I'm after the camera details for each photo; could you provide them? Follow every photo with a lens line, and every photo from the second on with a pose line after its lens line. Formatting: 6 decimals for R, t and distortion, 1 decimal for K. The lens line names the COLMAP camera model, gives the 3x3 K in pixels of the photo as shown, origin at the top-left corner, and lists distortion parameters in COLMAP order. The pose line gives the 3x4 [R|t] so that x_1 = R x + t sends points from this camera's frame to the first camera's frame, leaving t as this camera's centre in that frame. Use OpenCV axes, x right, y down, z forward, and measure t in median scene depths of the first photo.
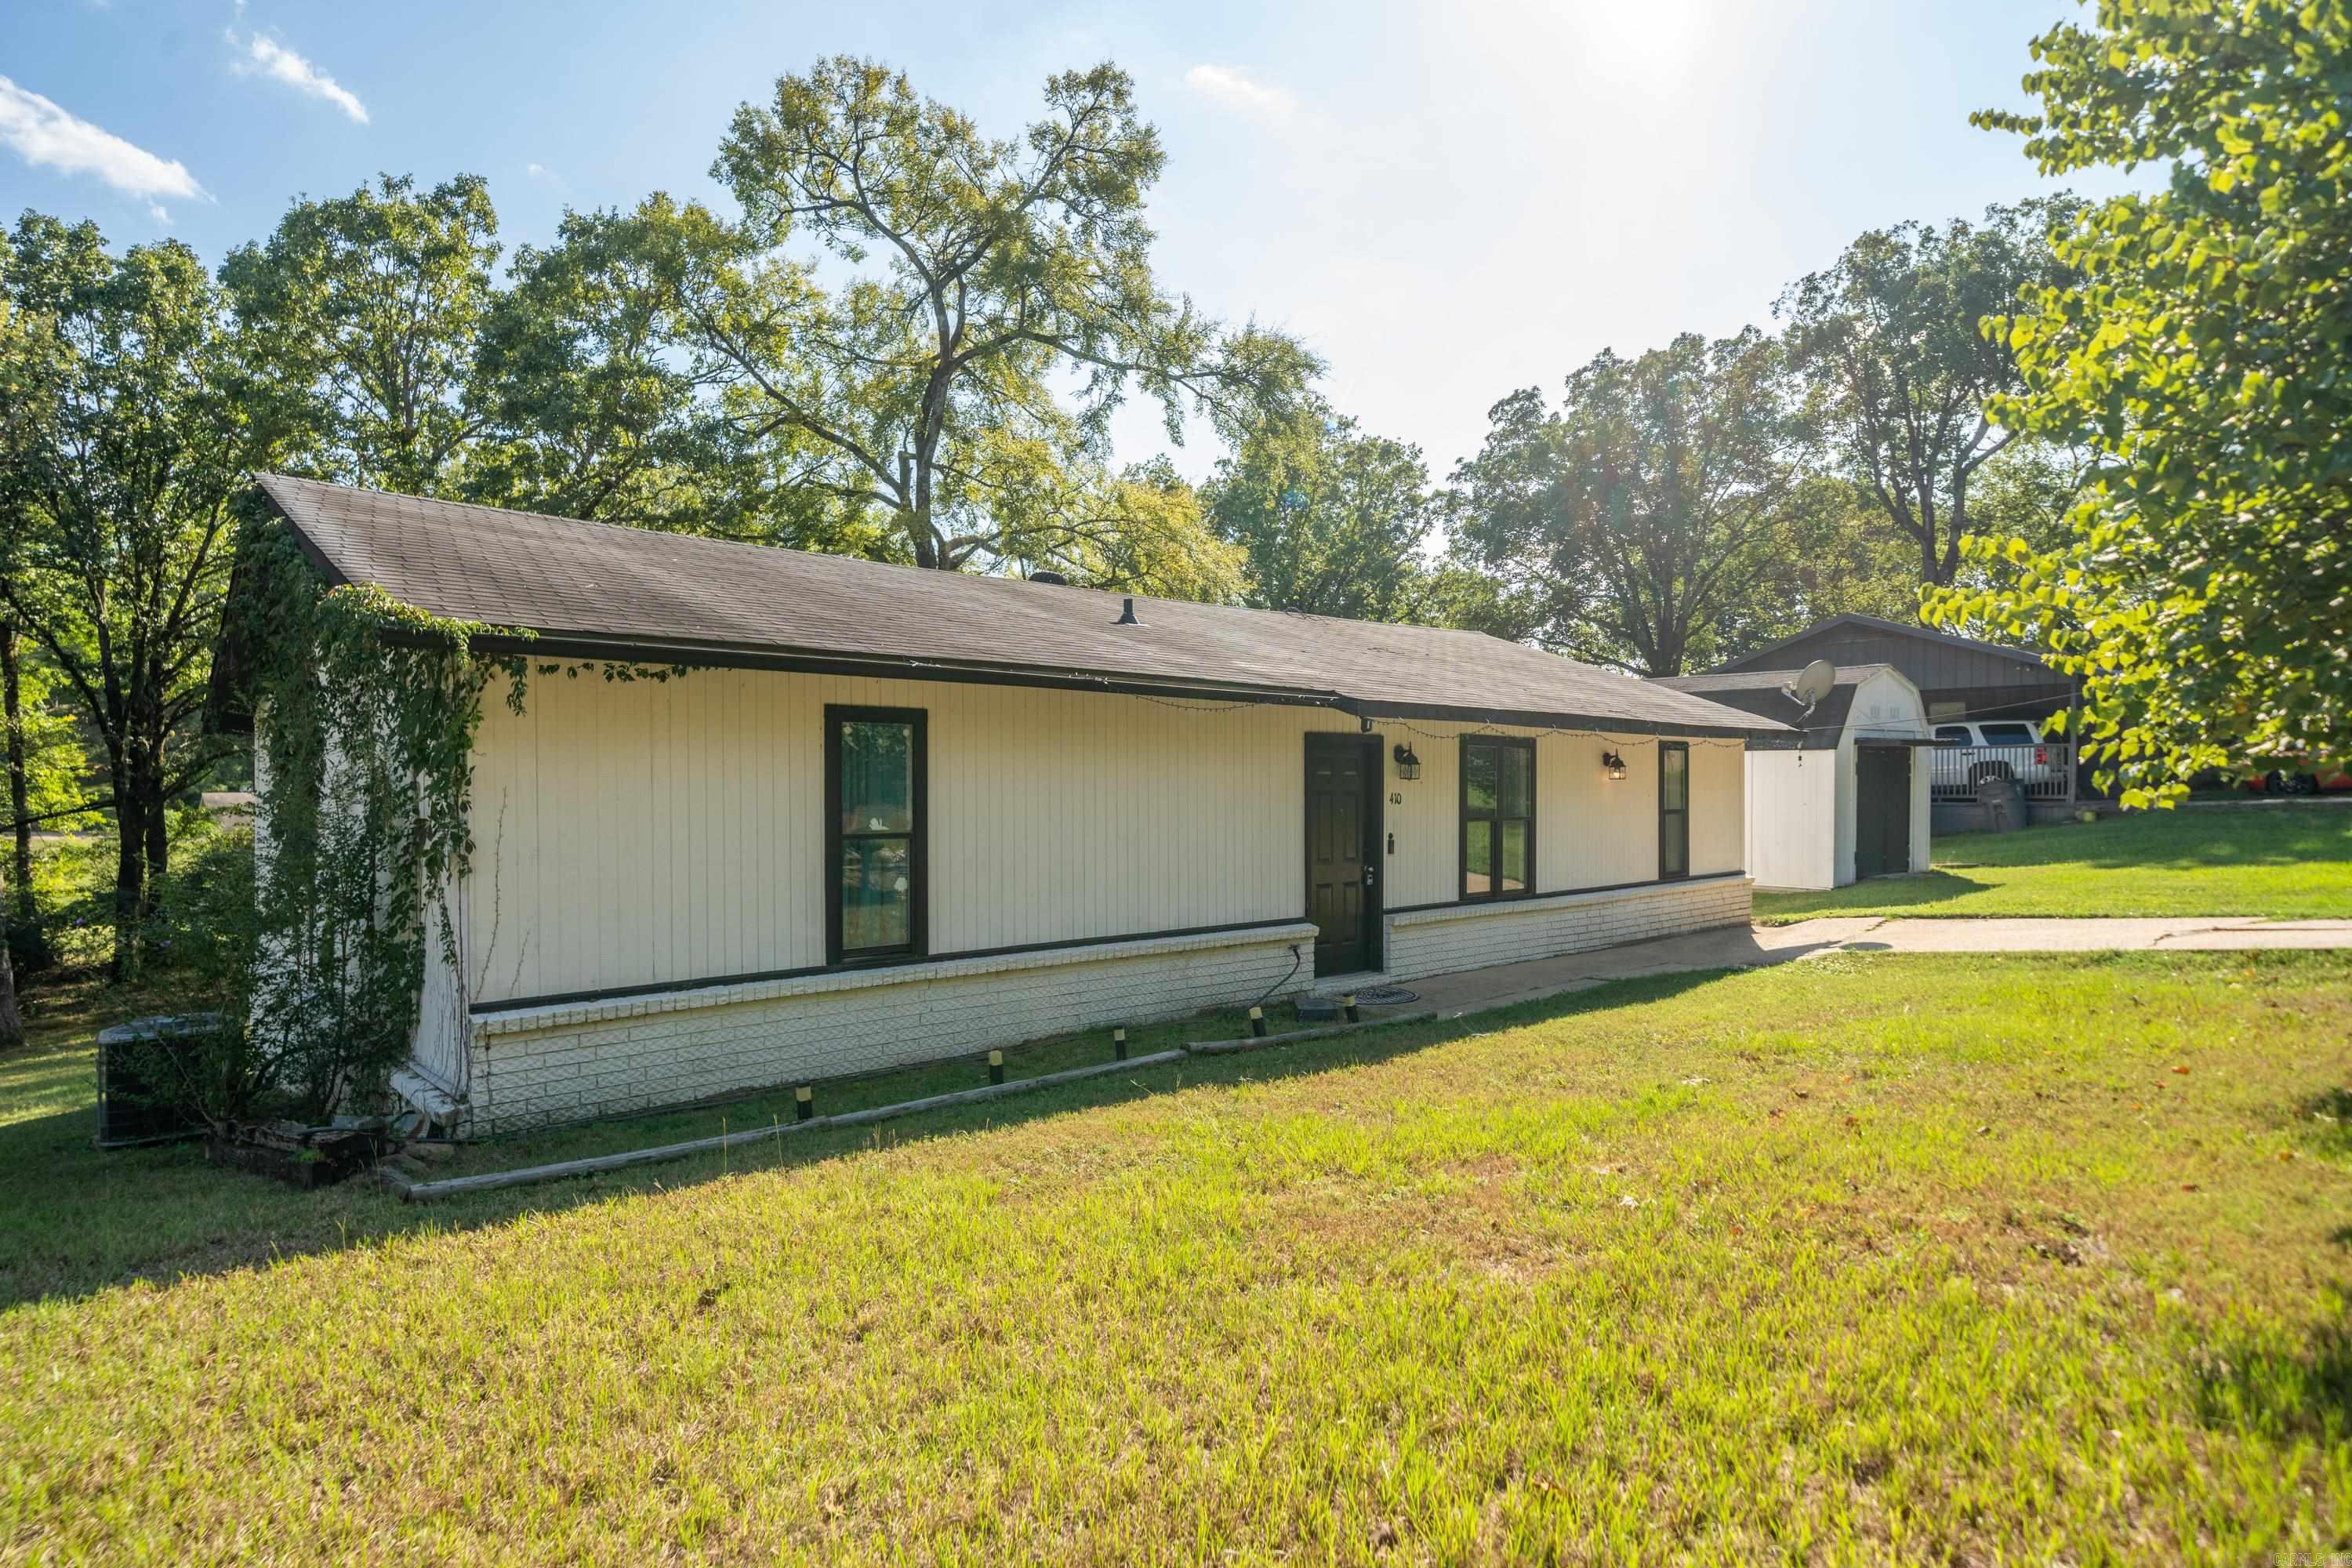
lens RADIAL K [[1305.9, 0, 1176.8], [0, 1305.9, 790.1], [0, 0, 1]] dist [-0.002515, -0.000746]
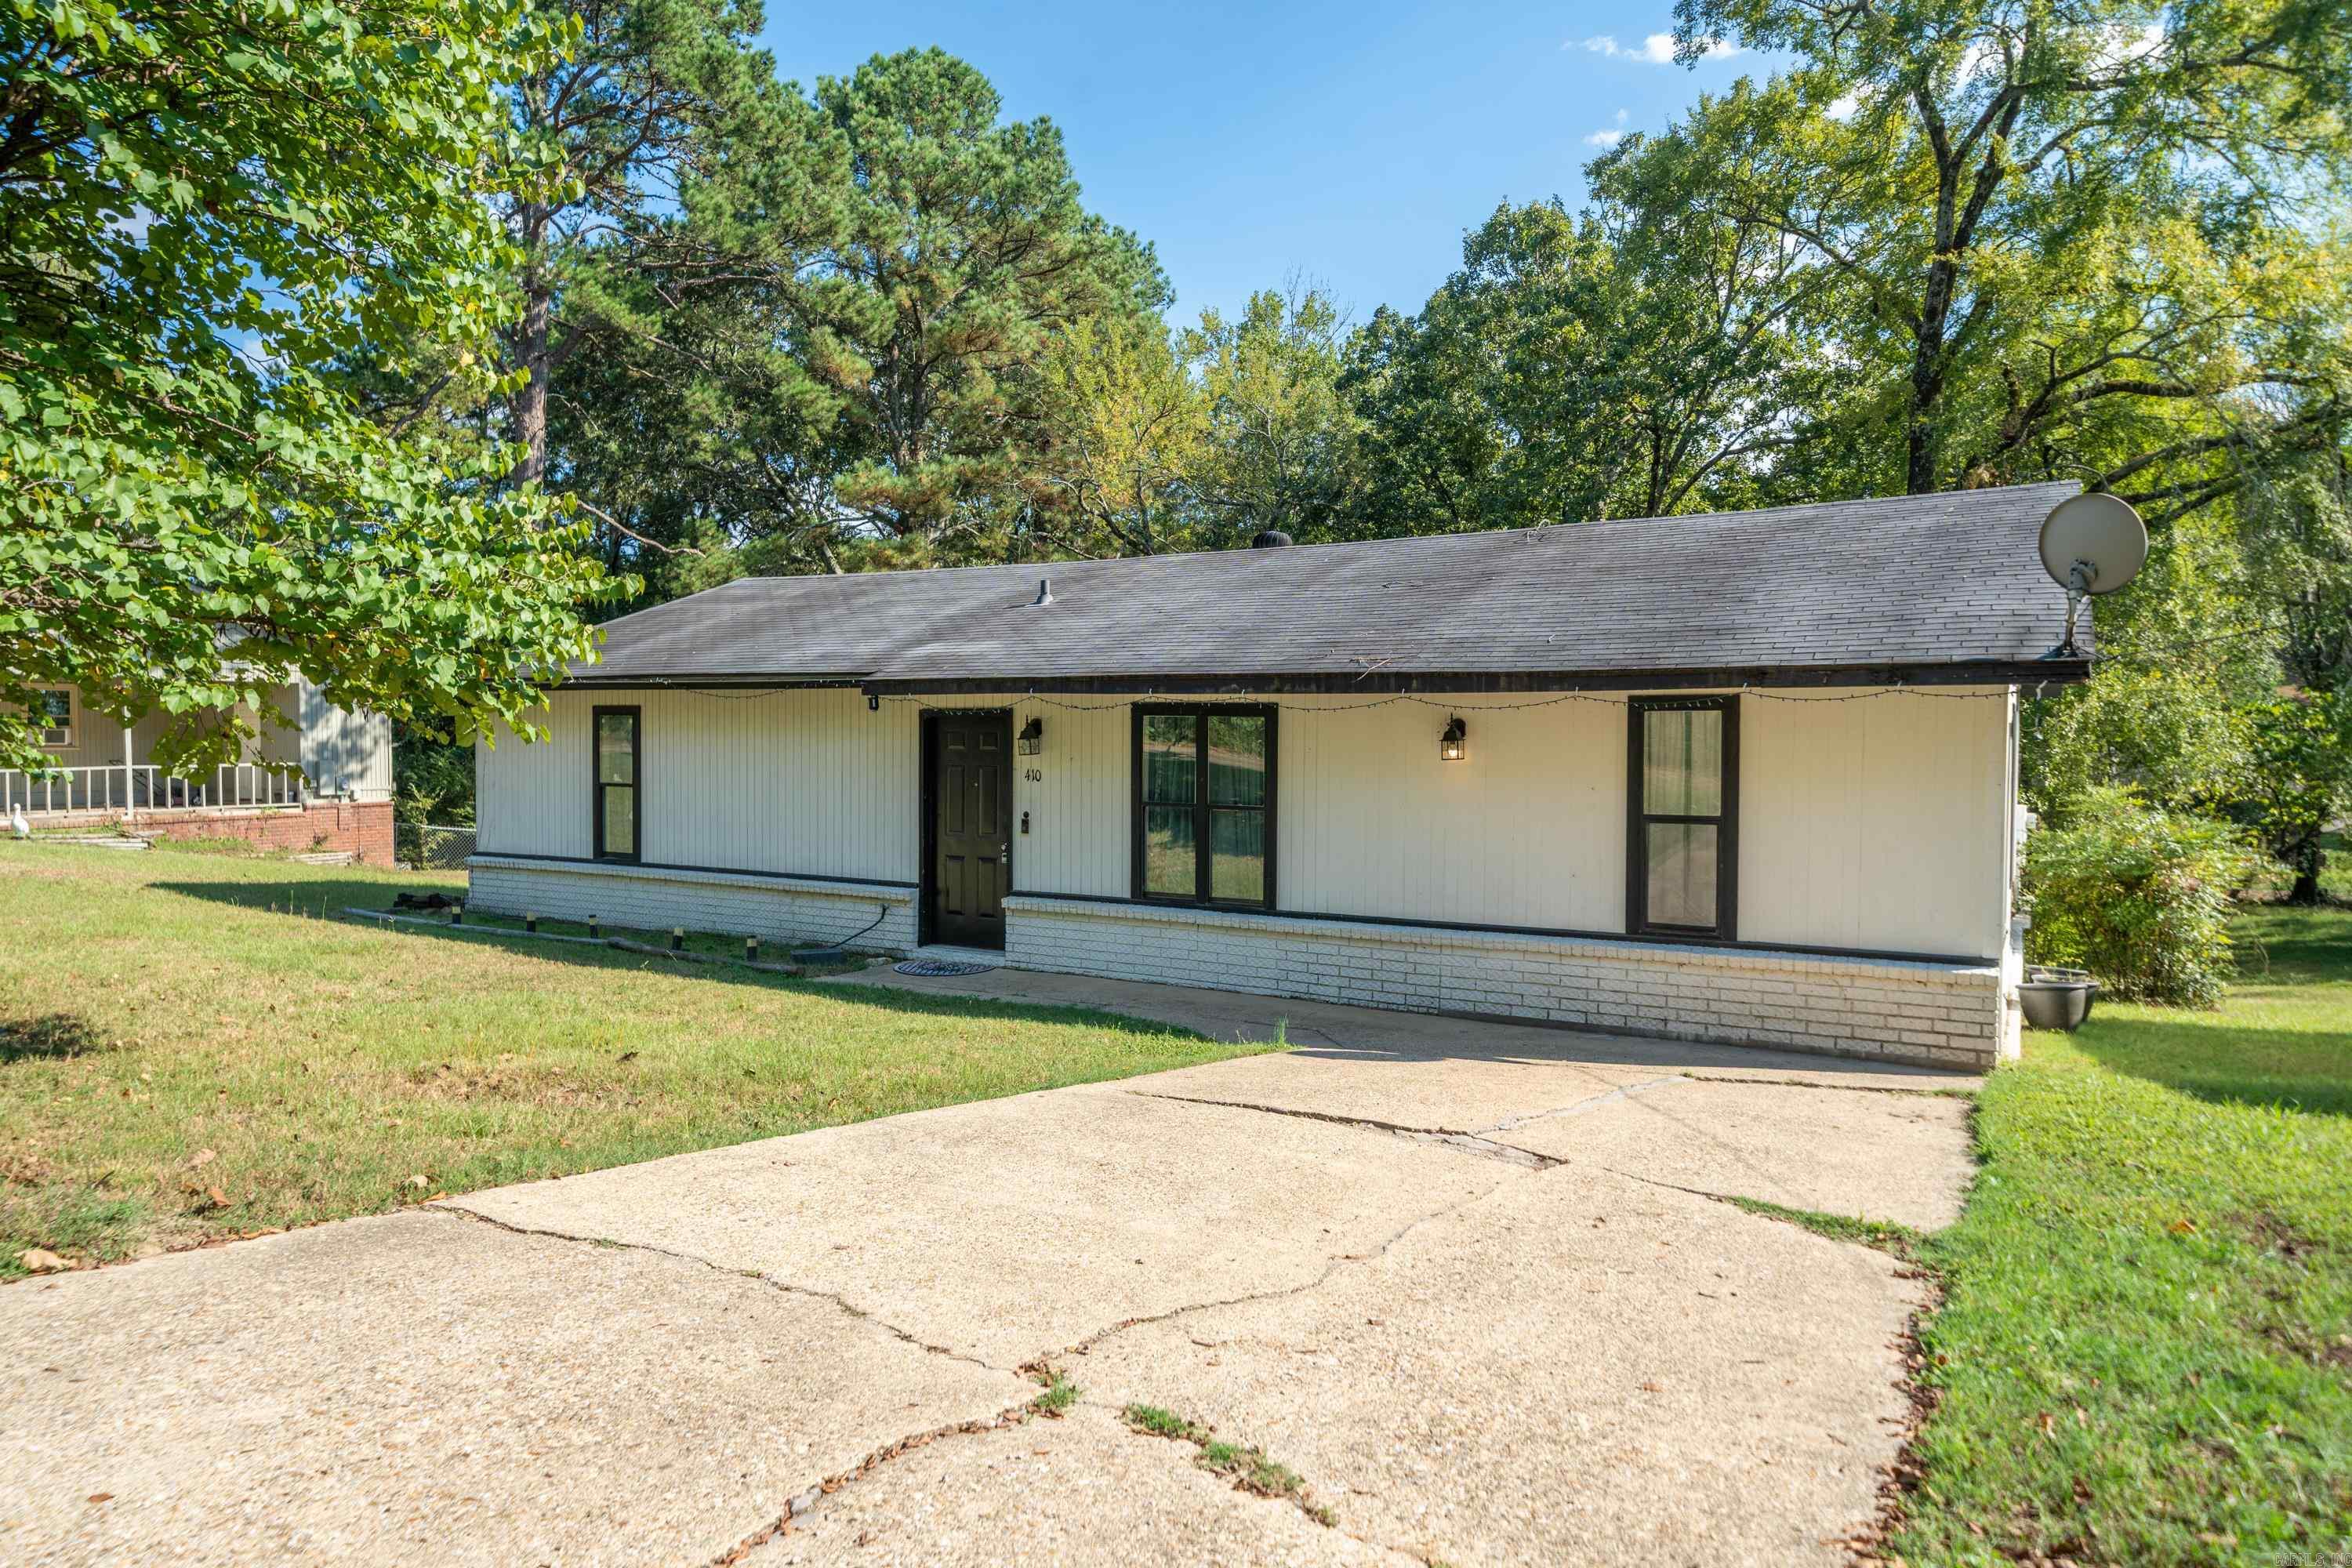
lens RADIAL K [[1485.5, 0, 1173.2], [0, 1485.5, 771.8], [0, 0, 1]] dist [0.000396, -0.000333]
pose [[0.298148, 0.038185, -0.953756, 1.223077], [0.000255, 0.999196, 0.040084, -0.038713], [0.954520, -0.012195, 0.297898, 0.783691]]
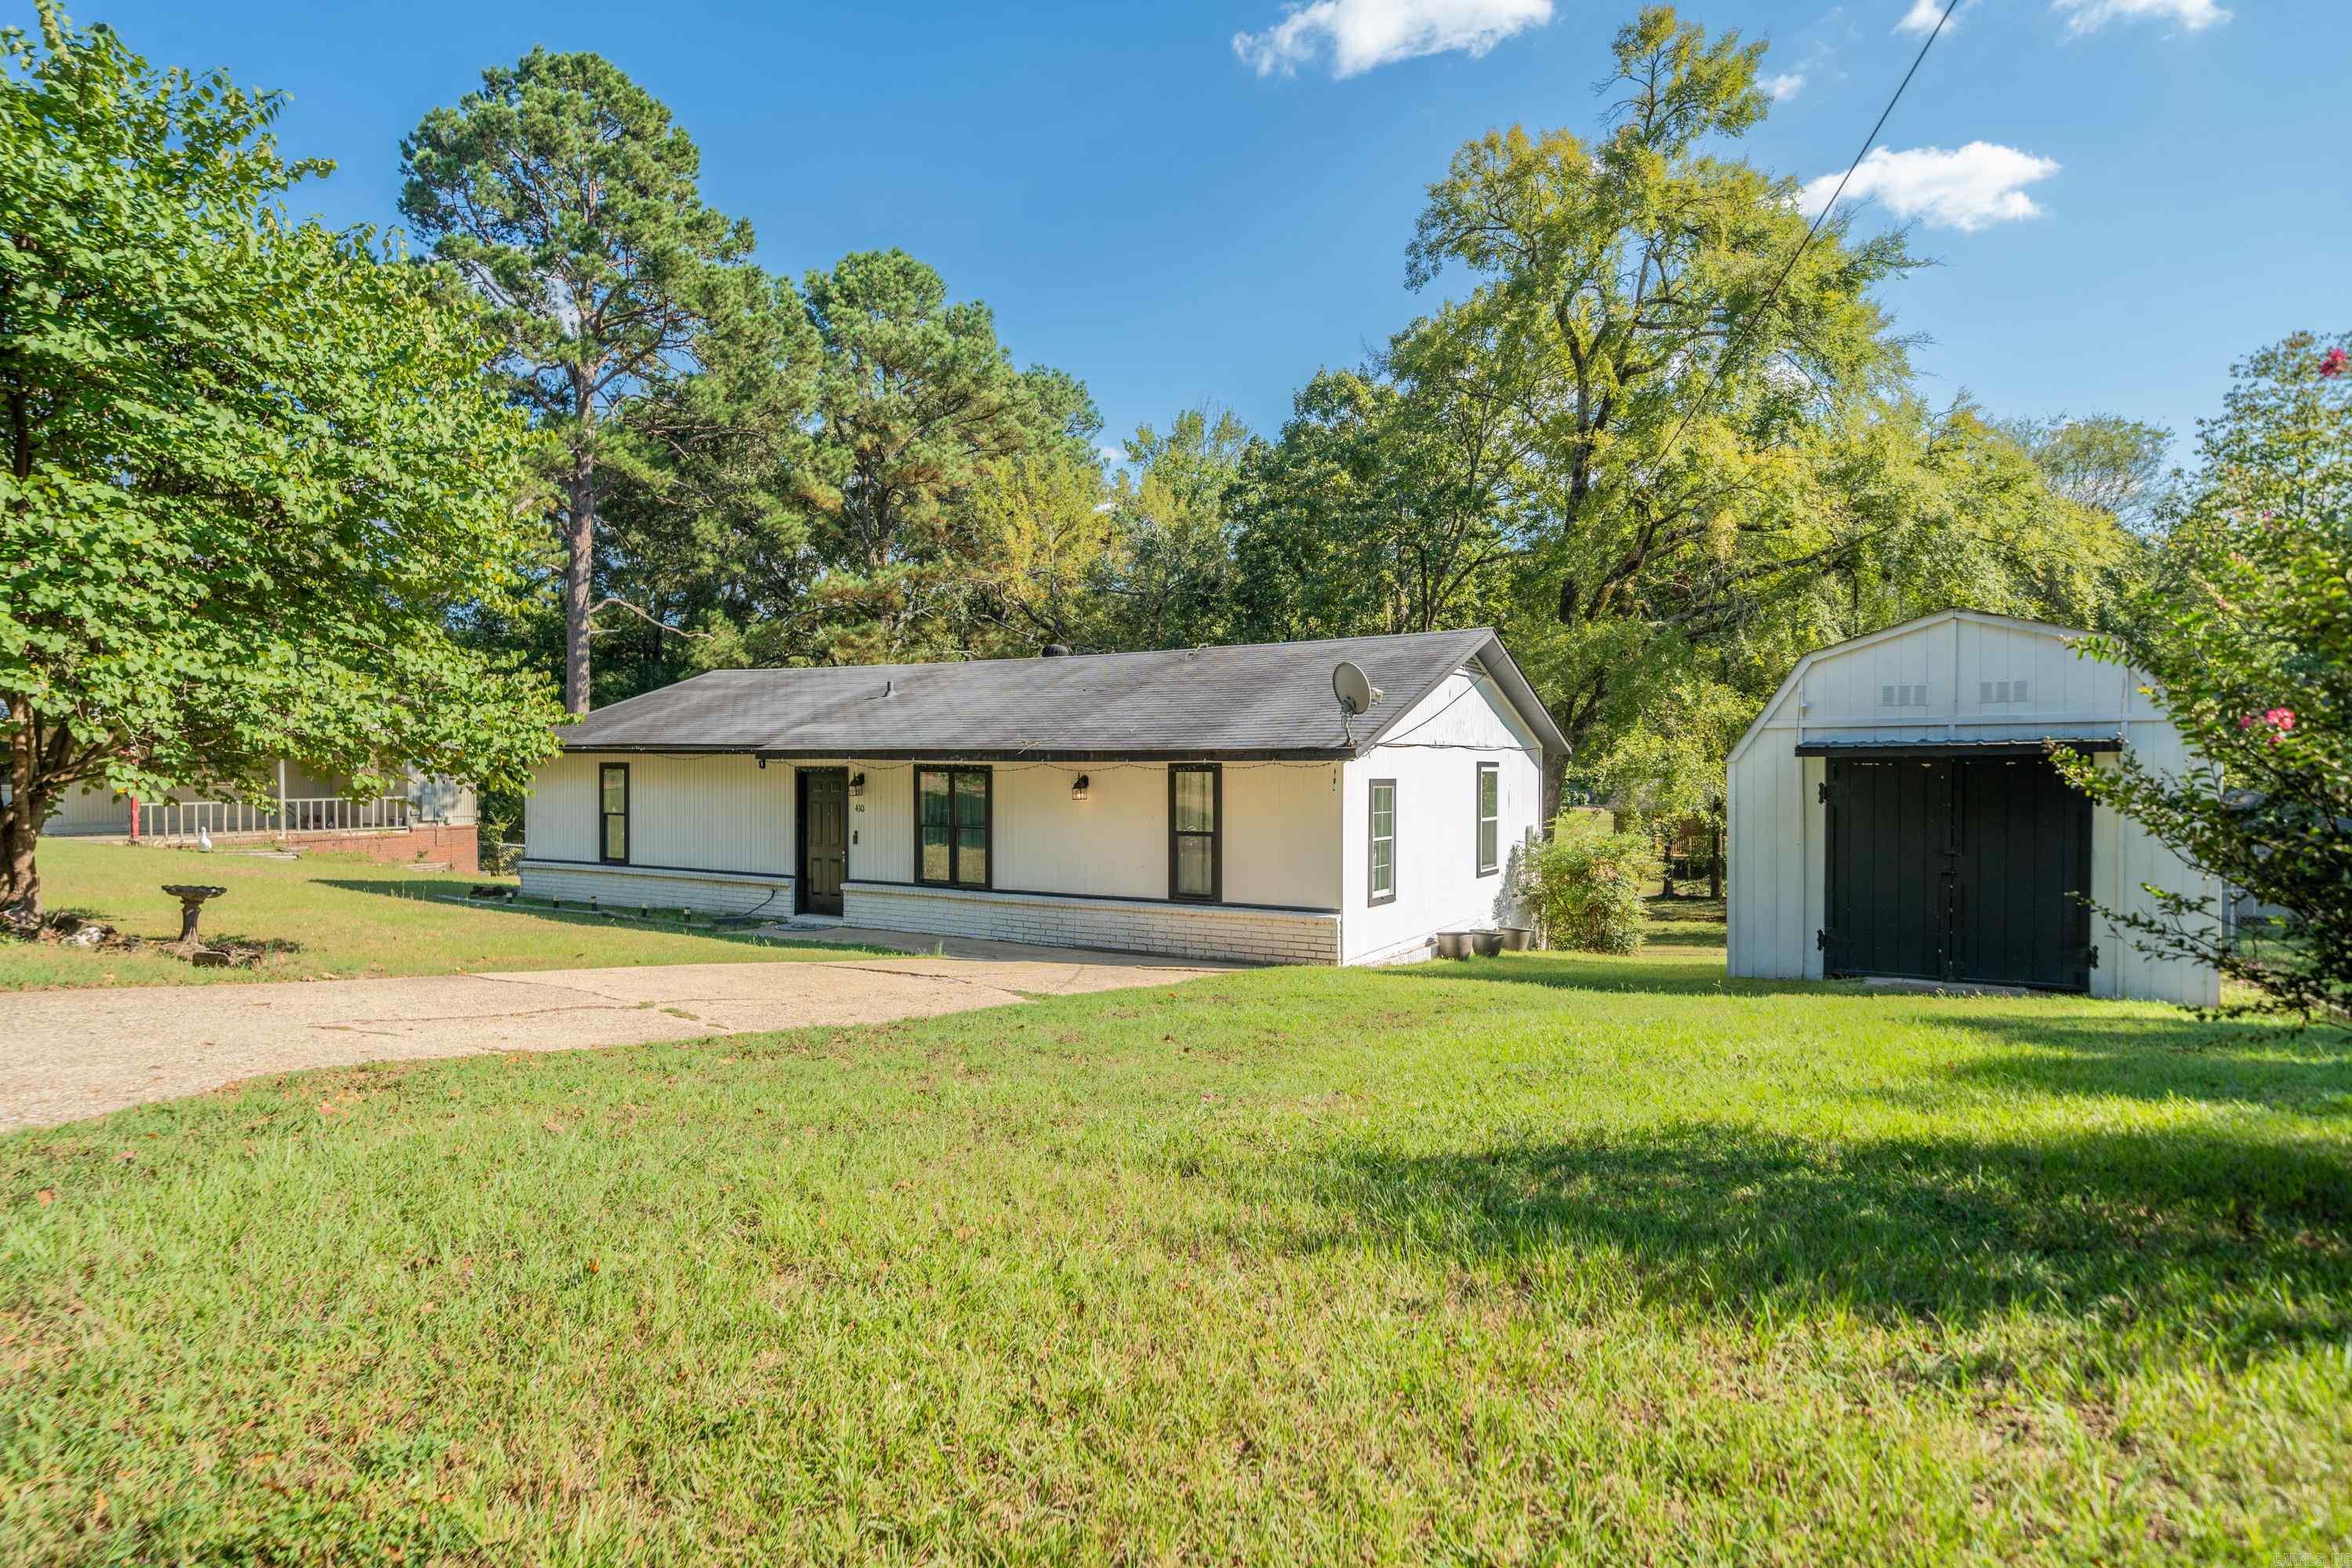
lens RADIAL K [[1305.9, 0, 1180.0], [0, 1305.9, 782.4], [0, 0, 1]] dist [-0.002515, -0.000746]
pose [[0.302953, 0.026775, -0.952629, 1.749988], [0.002426, 0.999580, 0.028866, -0.067379], [0.953002, -0.011056, 0.302761, 0.900856]]
